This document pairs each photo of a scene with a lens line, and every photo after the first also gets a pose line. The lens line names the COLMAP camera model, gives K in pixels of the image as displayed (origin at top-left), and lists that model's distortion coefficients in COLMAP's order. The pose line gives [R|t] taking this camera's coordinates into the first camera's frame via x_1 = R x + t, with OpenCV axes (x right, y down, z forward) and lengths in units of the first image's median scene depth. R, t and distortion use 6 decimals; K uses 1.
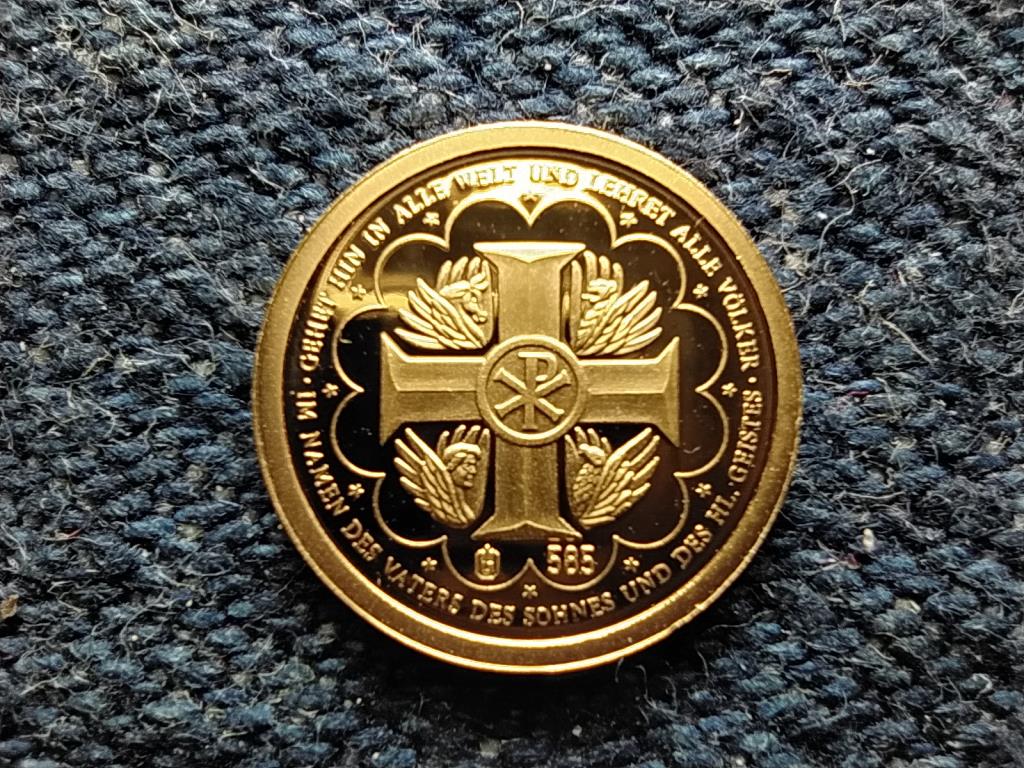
lens RADIAL K [[721.8, 0, 516.8], [0, 721.8, 380.6], [0, 0, 1]] dist [0.085238, -0.068939]
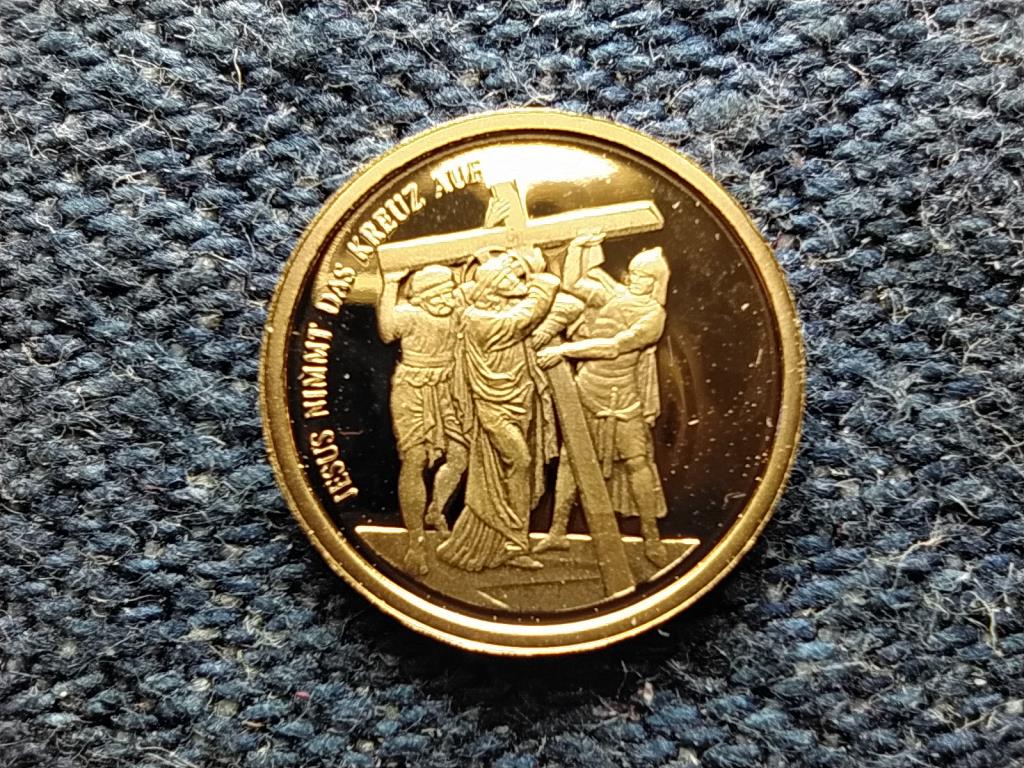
lens RADIAL K [[721.8, 0, 516.8], [0, 721.8, 380.6], [0, 0, 1]] dist [0.085238, -0.068939]
pose [[0.998656, -0.037016, -0.036290, 0.343316], [0.038058, 0.998870, 0.028458, -0.238728], [0.035196, -0.029801, 0.998936, 0.006117]]
